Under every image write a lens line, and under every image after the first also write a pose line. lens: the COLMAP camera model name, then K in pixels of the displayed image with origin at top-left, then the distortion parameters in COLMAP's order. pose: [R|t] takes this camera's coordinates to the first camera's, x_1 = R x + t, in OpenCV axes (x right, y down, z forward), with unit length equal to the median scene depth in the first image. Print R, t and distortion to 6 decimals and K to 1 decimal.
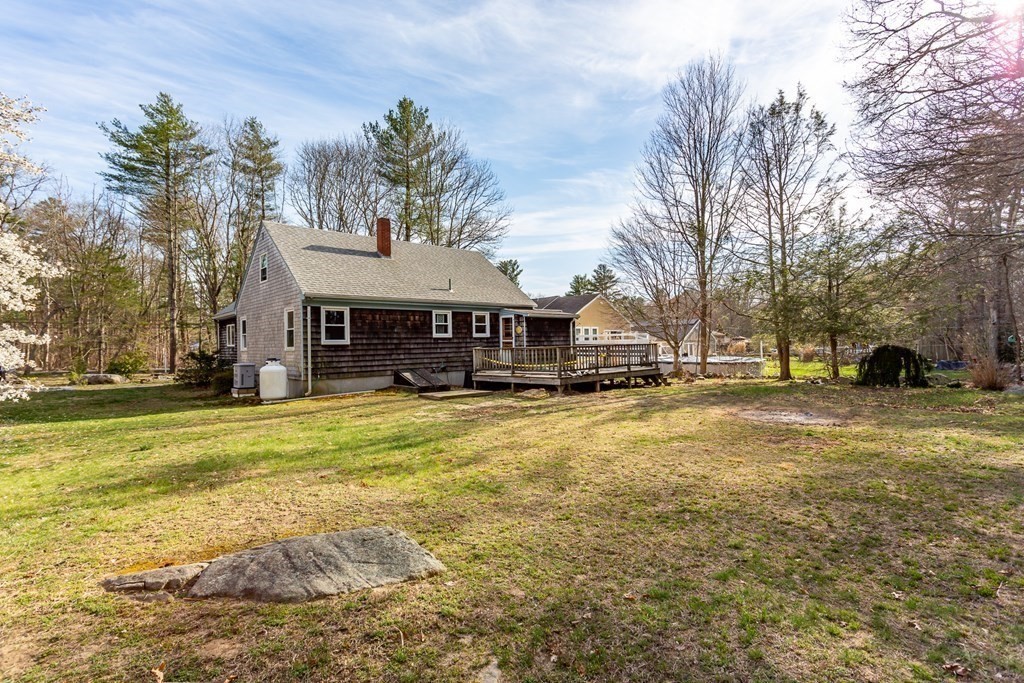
lens RADIAL K [[490.9, 0, 512.4], [0, 490.9, 340.6], [0, 0, 1]] dist [-0.000465, 0.000564]
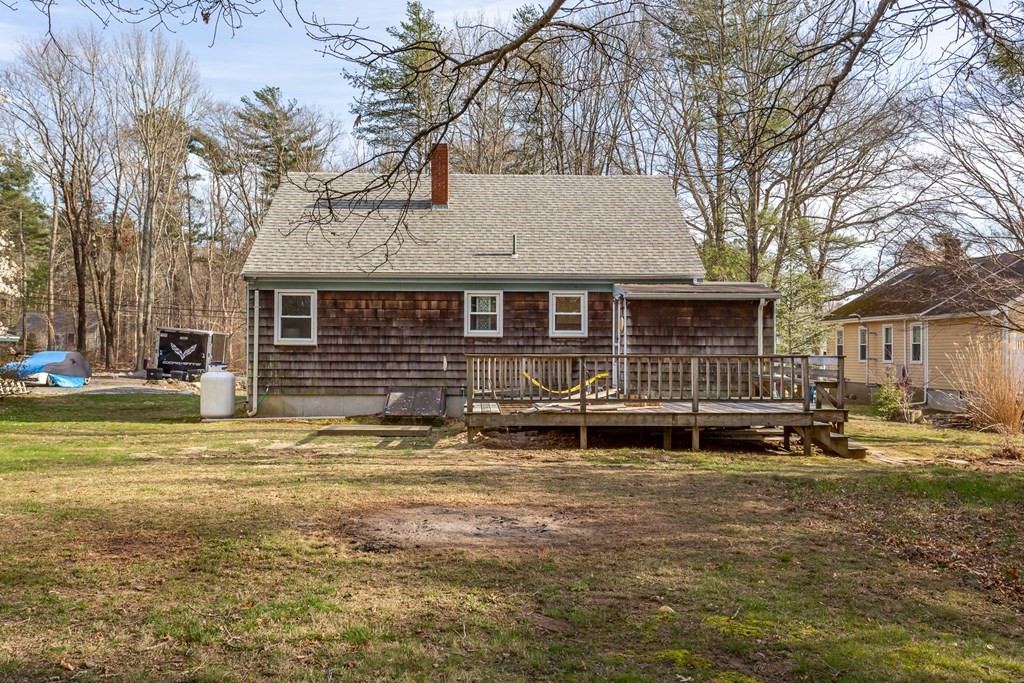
lens RADIAL K [[869.7, 0, 512.2], [0, 869.7, 339.7], [0, 0, 1]] dist [0.007863, 0.001082]
pose [[0.753979, 0.010699, -0.656812, 0.623162], [-0.015148, 0.999885, -0.001102, -0.002408], [0.656724, 0.010780, 0.754054, 0.266651]]
